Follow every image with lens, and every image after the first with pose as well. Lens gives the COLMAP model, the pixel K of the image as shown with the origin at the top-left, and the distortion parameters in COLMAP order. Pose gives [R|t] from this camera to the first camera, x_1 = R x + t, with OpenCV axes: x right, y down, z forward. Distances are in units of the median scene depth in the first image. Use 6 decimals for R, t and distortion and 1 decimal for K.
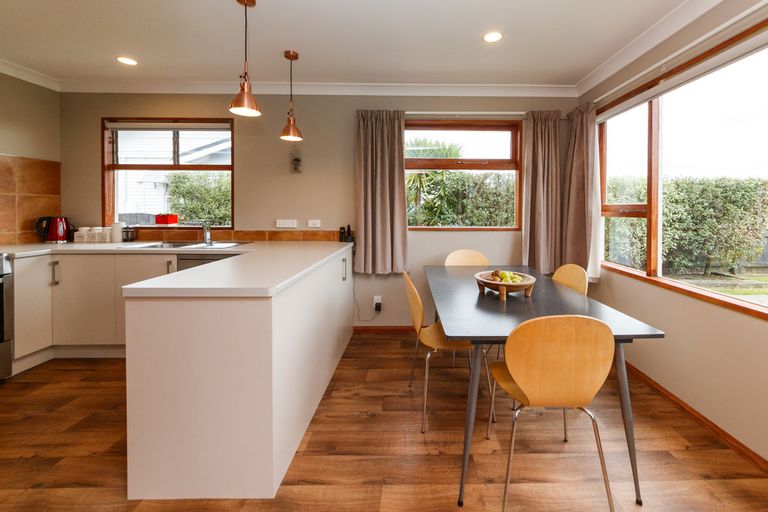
lens RADIAL K [[303.1, 0, 421.3], [0, 303.1, 213.2], [0, 0, 1]] dist [-0.008660, 0.003220]
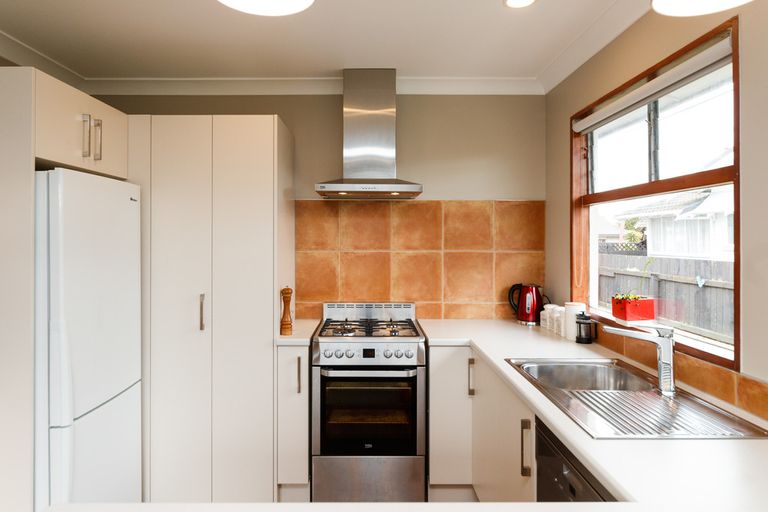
lens RADIAL K [[502.6, 0, 362.6], [0, 502.6, 237.1], [0, 0, 1]] dist [0.001502, 0.002366]
pose [[-0.029234, -0.008294, -0.999538, -0.092705], [-0.016926, 0.999826, -0.007801, -0.076069], [0.999429, 0.016690, -0.029369, 0.650122]]
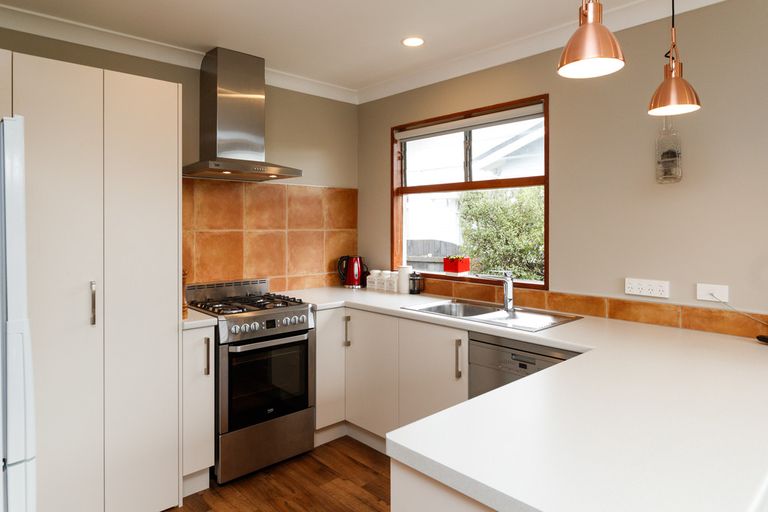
lens RADIAL K [[487.6, 0, 392.2], [0, 487.6, 226.1], [0, 0, 1]] dist [-0.003687, 0.000260]
pose [[0.669748, -0.003840, -0.742578, -0.144106], [-0.007643, 0.999898, -0.012065, -0.053774], [0.742549, 0.013756, 0.669651, 0.179607]]
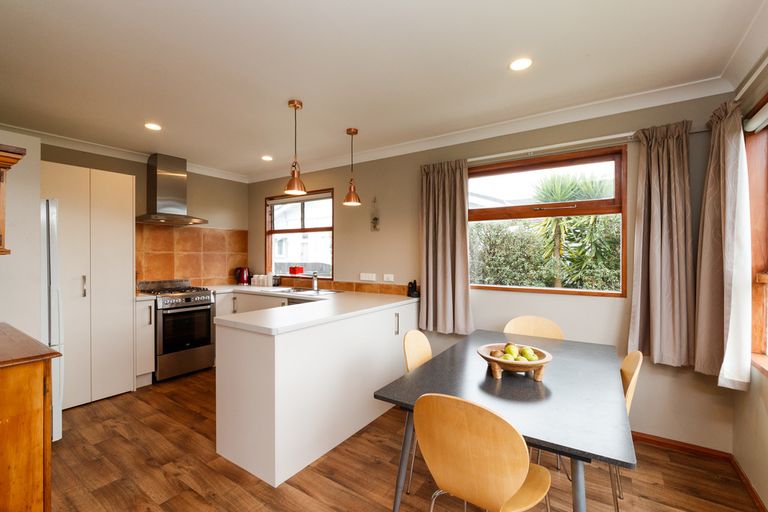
lens RADIAL K [[340.3, 0, 392.4], [0, 340.3, 258.9], [0, 0, 1]] dist [-0.003977, -0.001705]
pose [[0.825040, 0.003216, -0.565066, 0.347362], [-0.007835, 0.999953, -0.005748, -0.026155], [0.565021, 0.009170, 0.825026, 0.020870]]
